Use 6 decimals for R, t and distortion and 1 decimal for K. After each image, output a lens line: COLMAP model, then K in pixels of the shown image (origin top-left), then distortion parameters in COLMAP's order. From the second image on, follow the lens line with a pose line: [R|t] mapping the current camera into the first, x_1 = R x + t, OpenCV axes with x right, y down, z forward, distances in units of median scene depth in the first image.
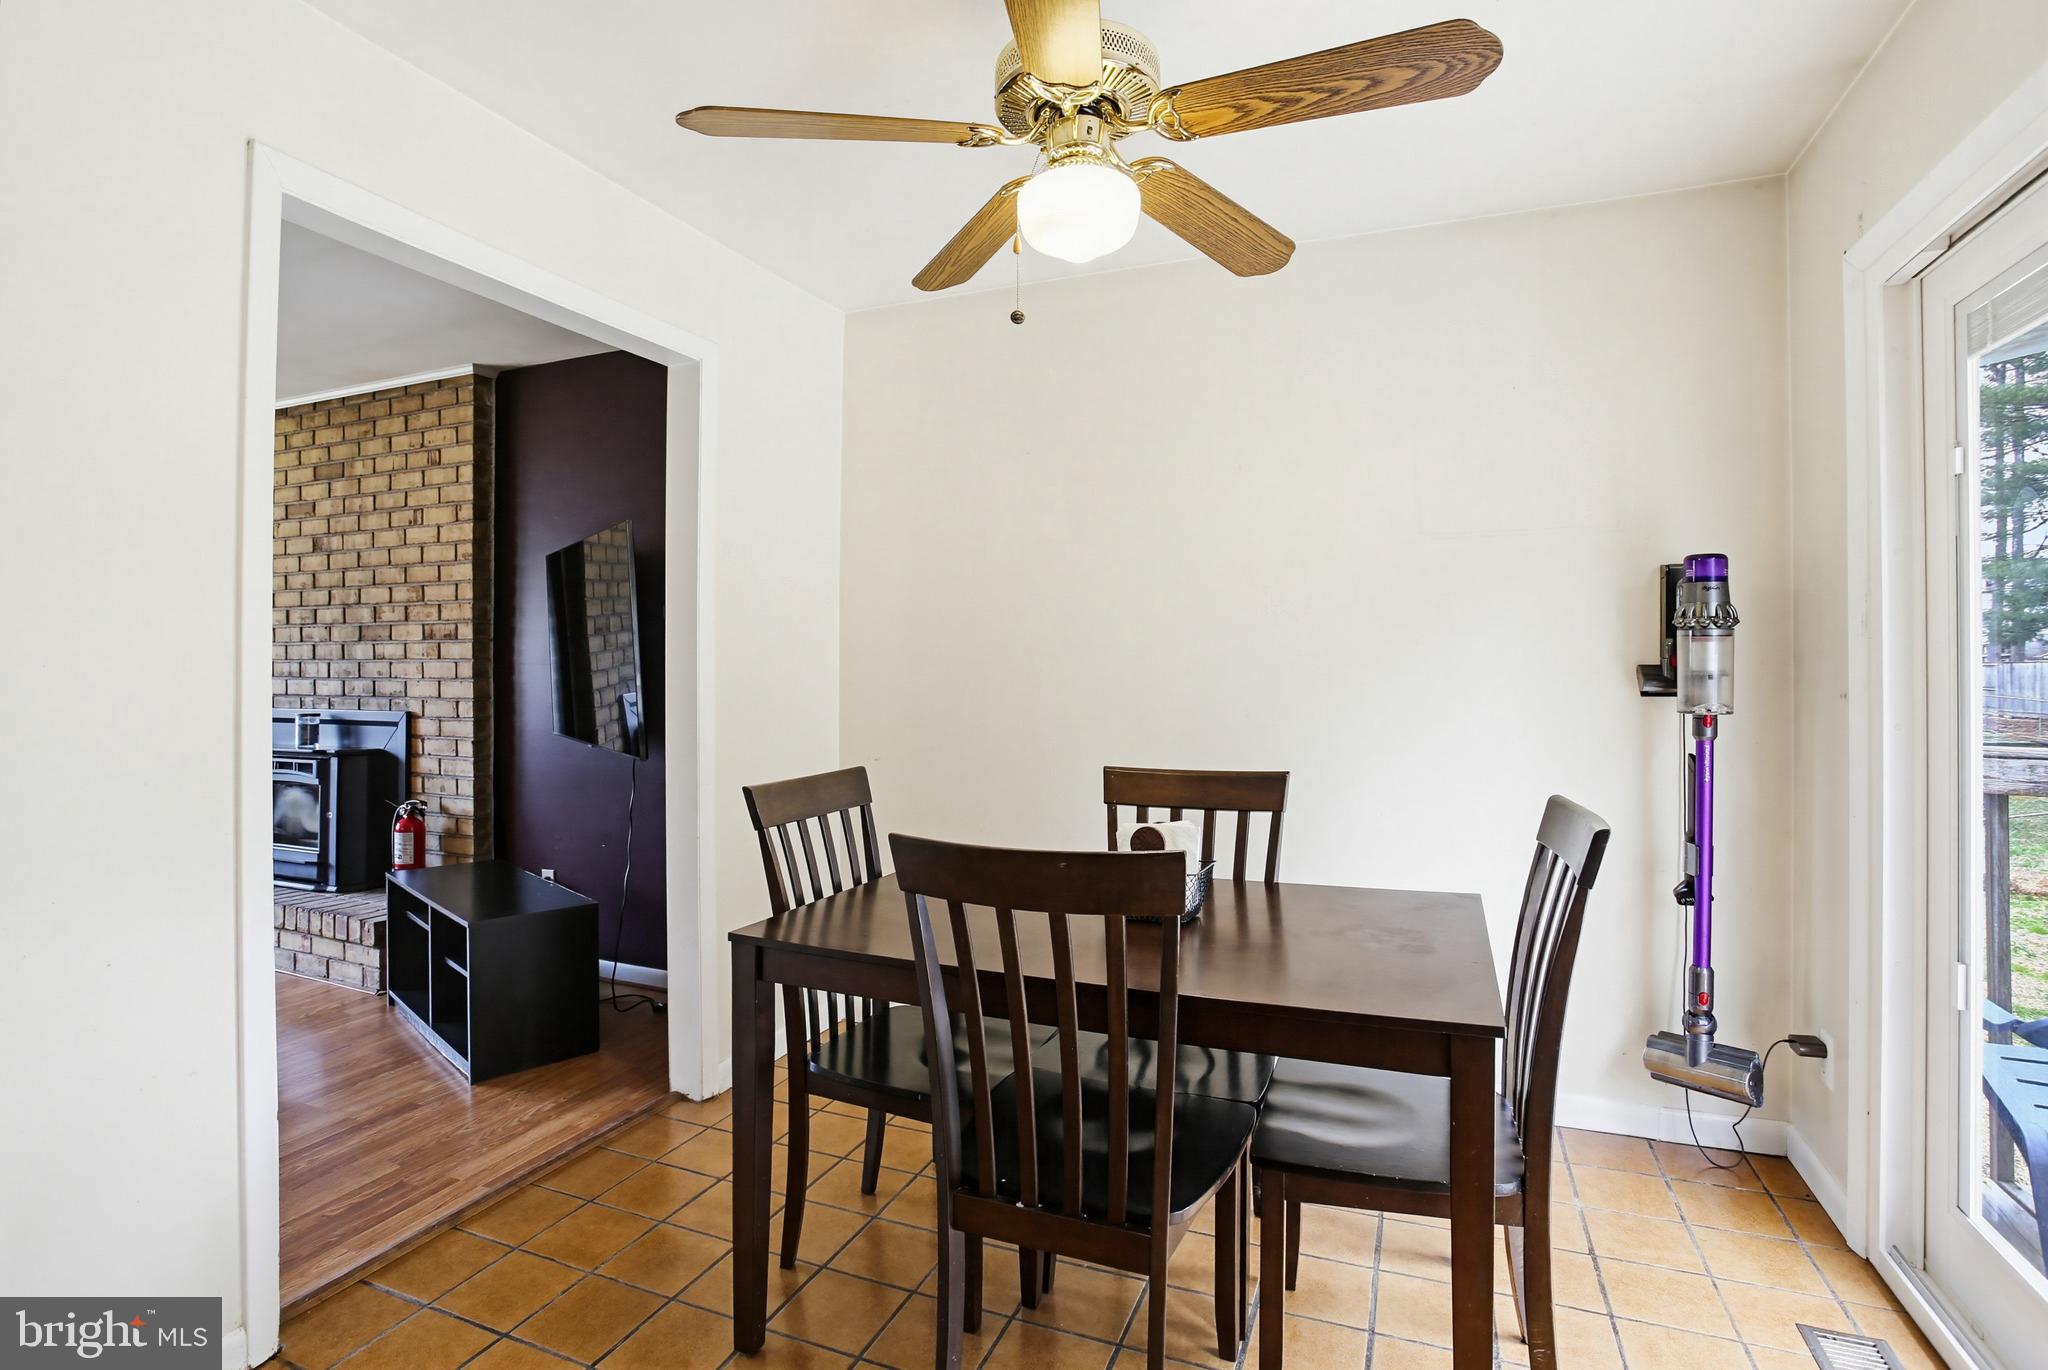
lens RADIAL K [[998.3, 0, 1005.4], [0, 998.3, 681.8], [0, 0, 1]] dist [-0.085092, 0.033010]
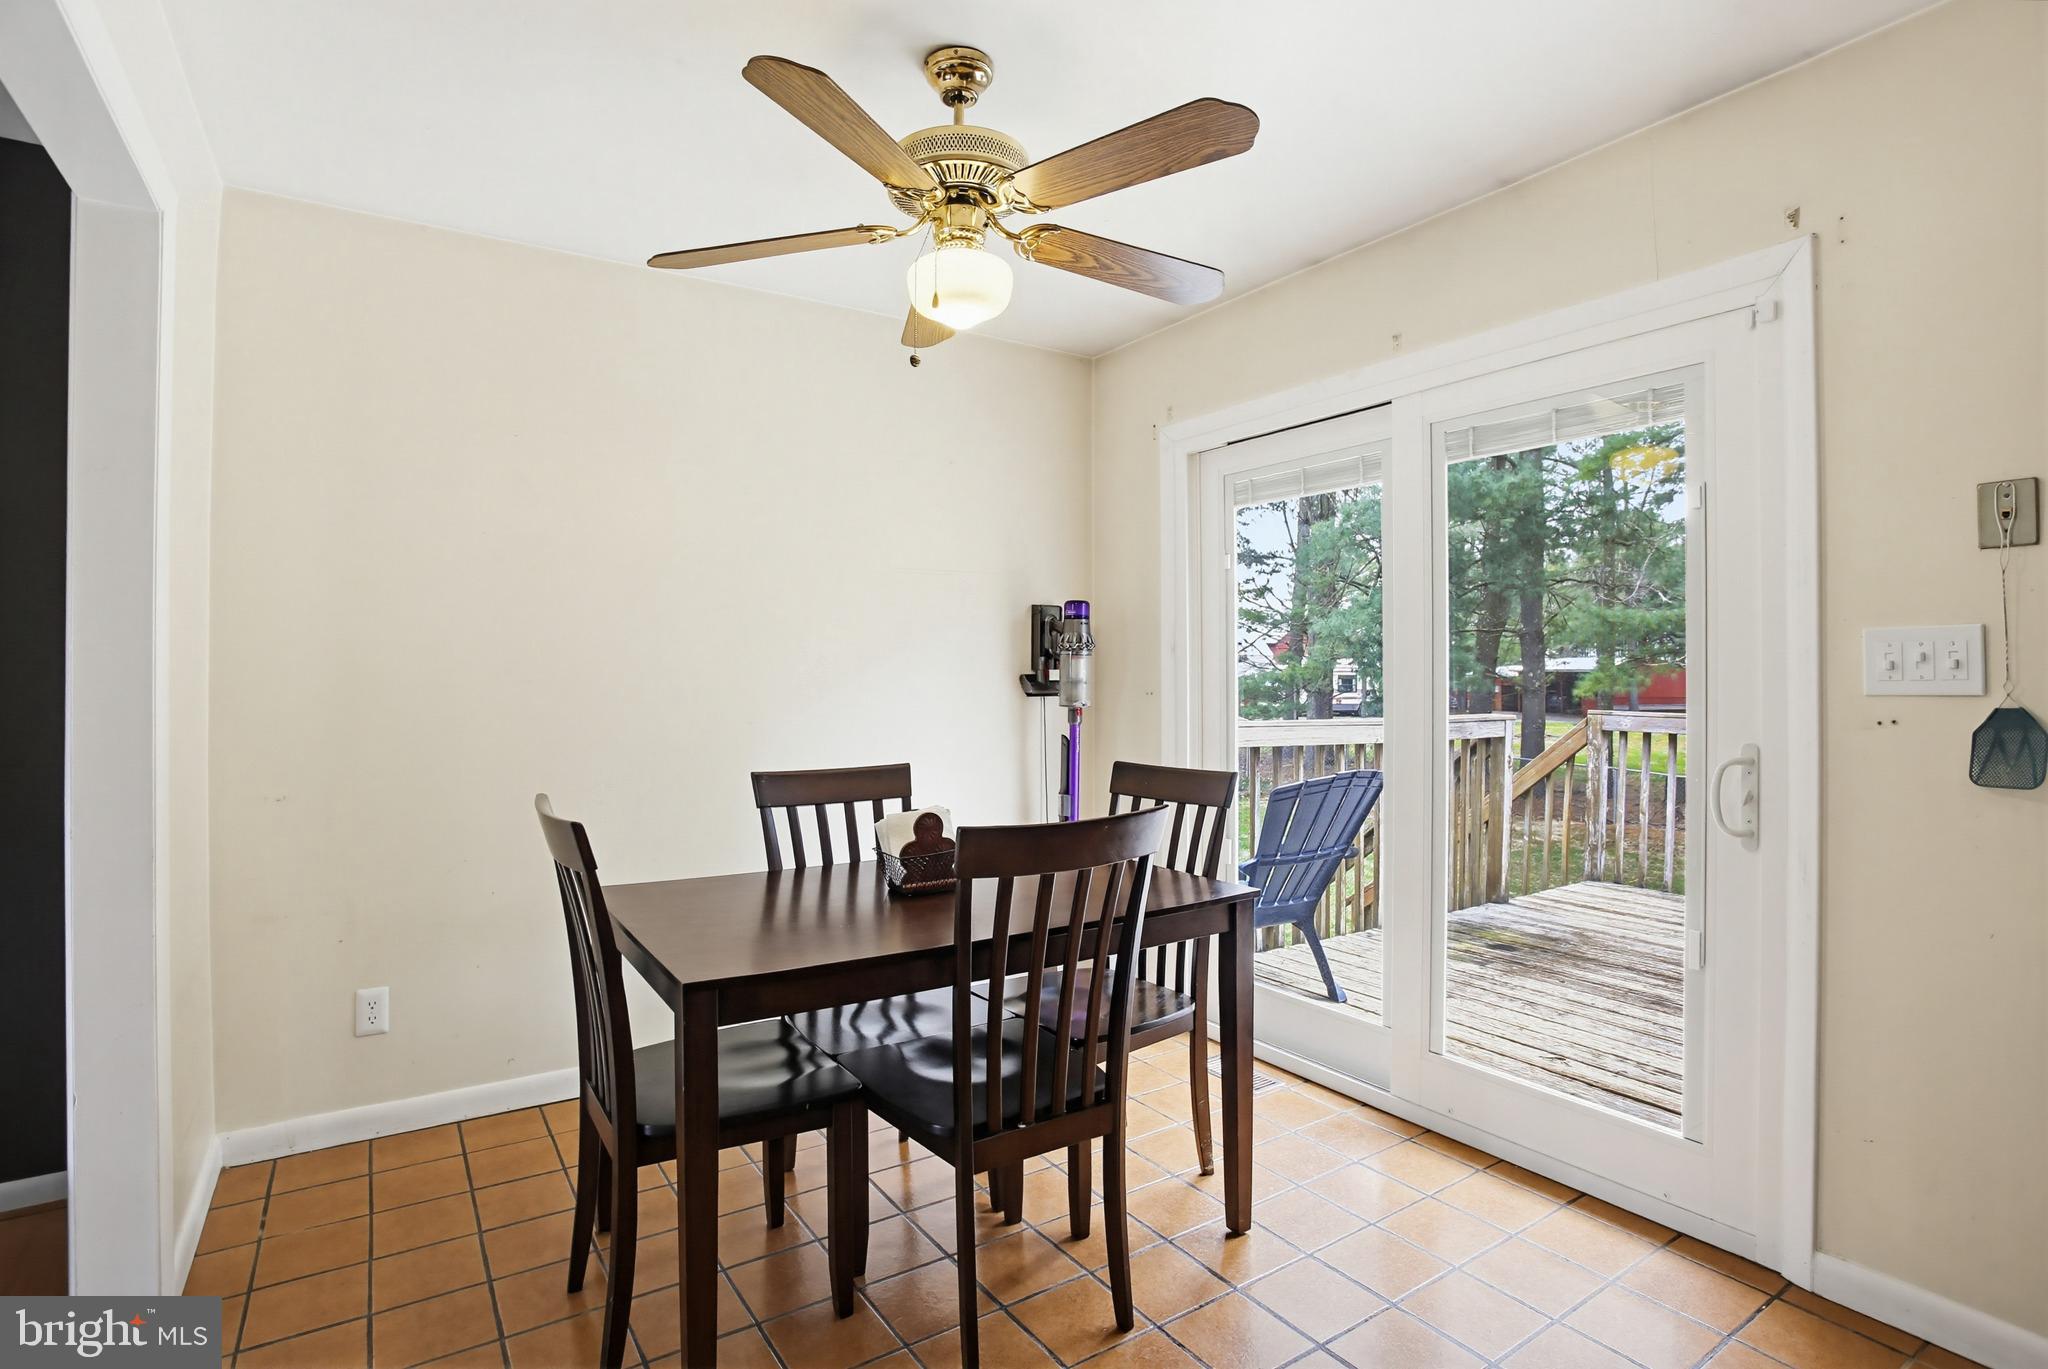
lens RADIAL K [[998.3, 0, 1005.4], [0, 998.3, 681.3], [0, 0, 1]] dist [-0.085092, 0.033010]
pose [[0.569171, -0.004151, 0.822209, -0.351591], [0.014612, 0.999880, -0.005067, -0.000108], [-0.822090, 0.014898, 0.569163, 0.118116]]
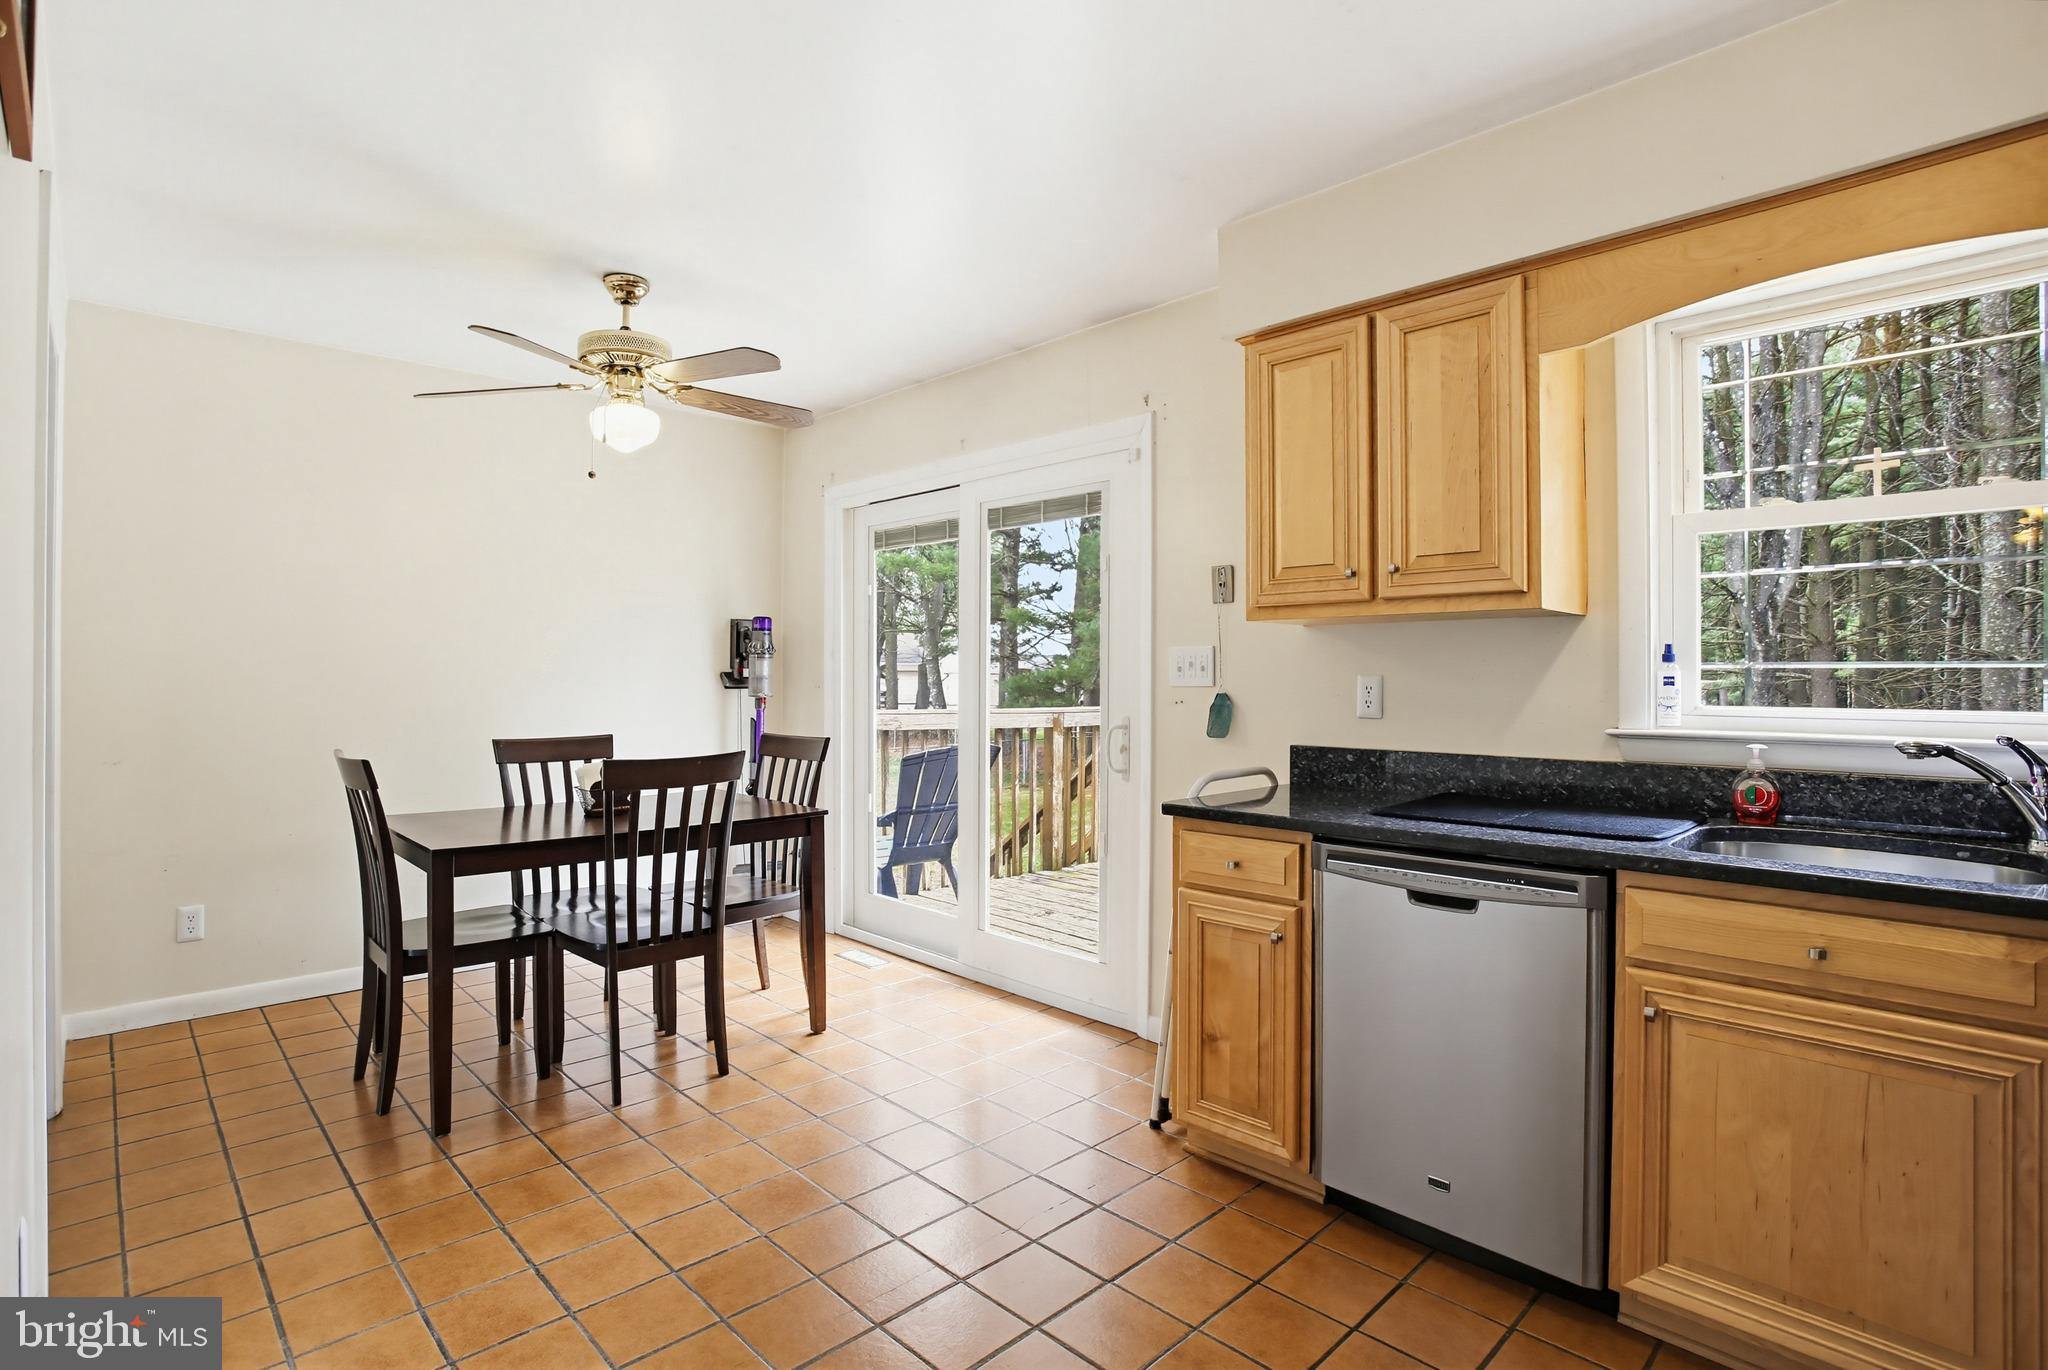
lens RADIAL K [[998.3, 0, 1005.4], [0, 998.3, 681.8], [0, 0, 1]] dist [-0.085092, 0.033010]
pose [[0.404639, -0.002976, 0.914472, -0.543205], [0.011073, 0.999937, -0.001645, 0.006682], [-0.914409, 0.010791, 0.404647, -0.168041]]
